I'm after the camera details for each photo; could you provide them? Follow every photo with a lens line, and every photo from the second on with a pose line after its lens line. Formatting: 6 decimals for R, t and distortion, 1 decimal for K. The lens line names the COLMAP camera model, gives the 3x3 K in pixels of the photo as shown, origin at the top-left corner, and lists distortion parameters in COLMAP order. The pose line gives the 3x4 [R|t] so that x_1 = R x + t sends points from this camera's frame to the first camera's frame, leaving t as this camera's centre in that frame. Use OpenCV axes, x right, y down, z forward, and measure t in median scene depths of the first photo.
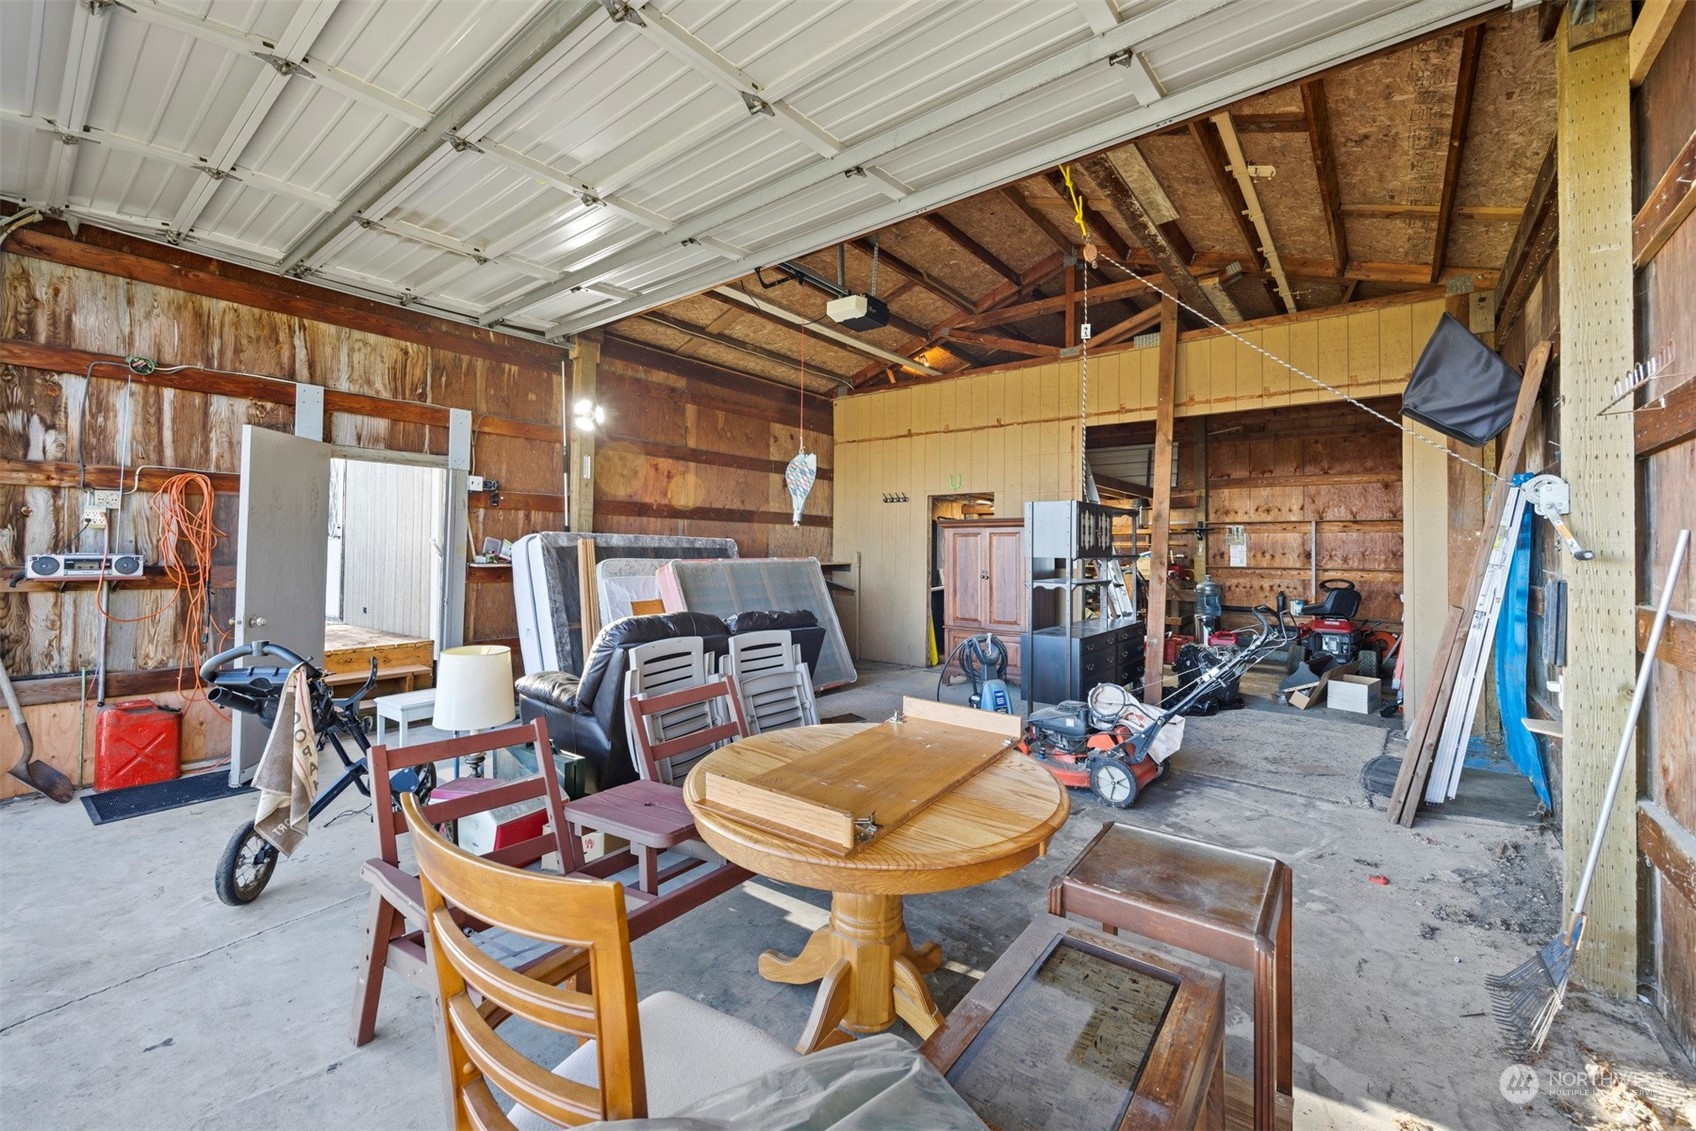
lens RADIAL K [[686.0, 0, 849.4], [0, 686.0, 544.5], [0, 0, 1]] dist [-0.000602, 0.000001]
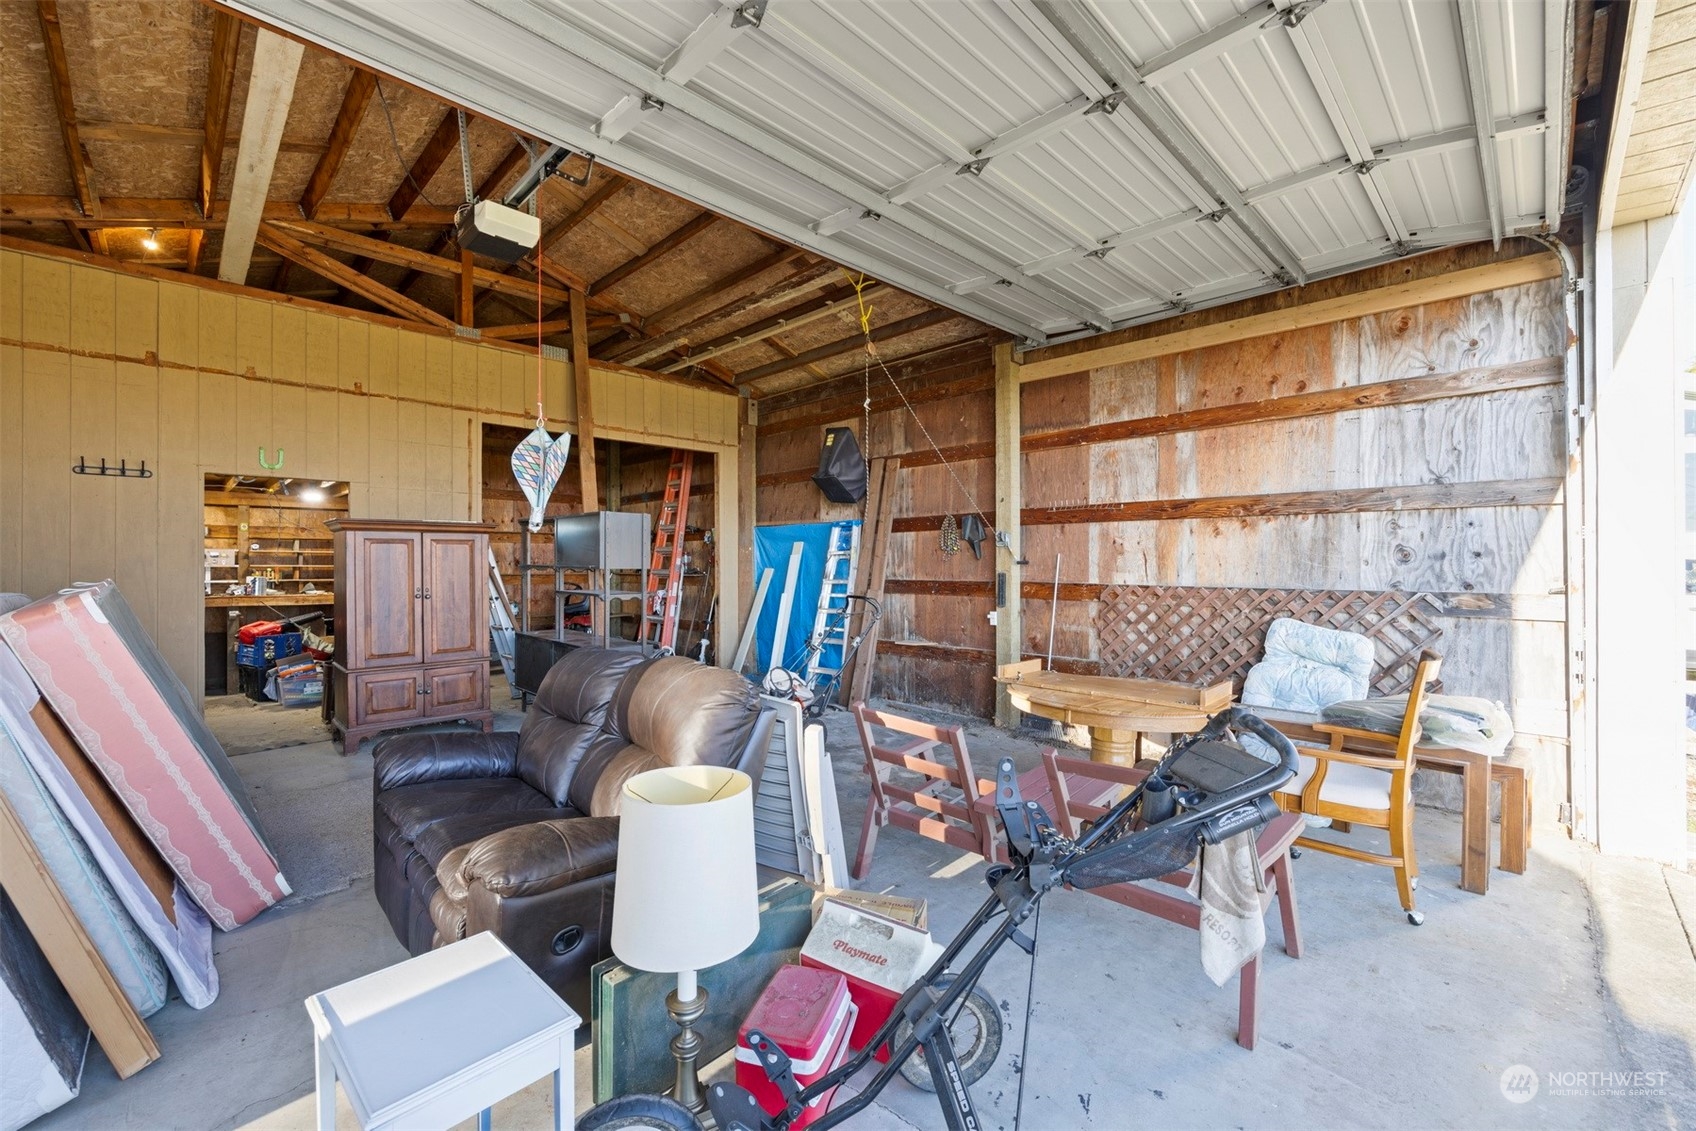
lens RADIAL K [[692.5, 0, 848.0], [0, 692.5, 565.5], [0, 0, 1]] dist [-0.002638, -0.000369]
pose [[0.121020, -0.013915, 0.992552, -0.560308], [-0.009565, 0.999839, 0.015184, -0.002729], [-0.992604, -0.011331, 0.120868, 0.458360]]
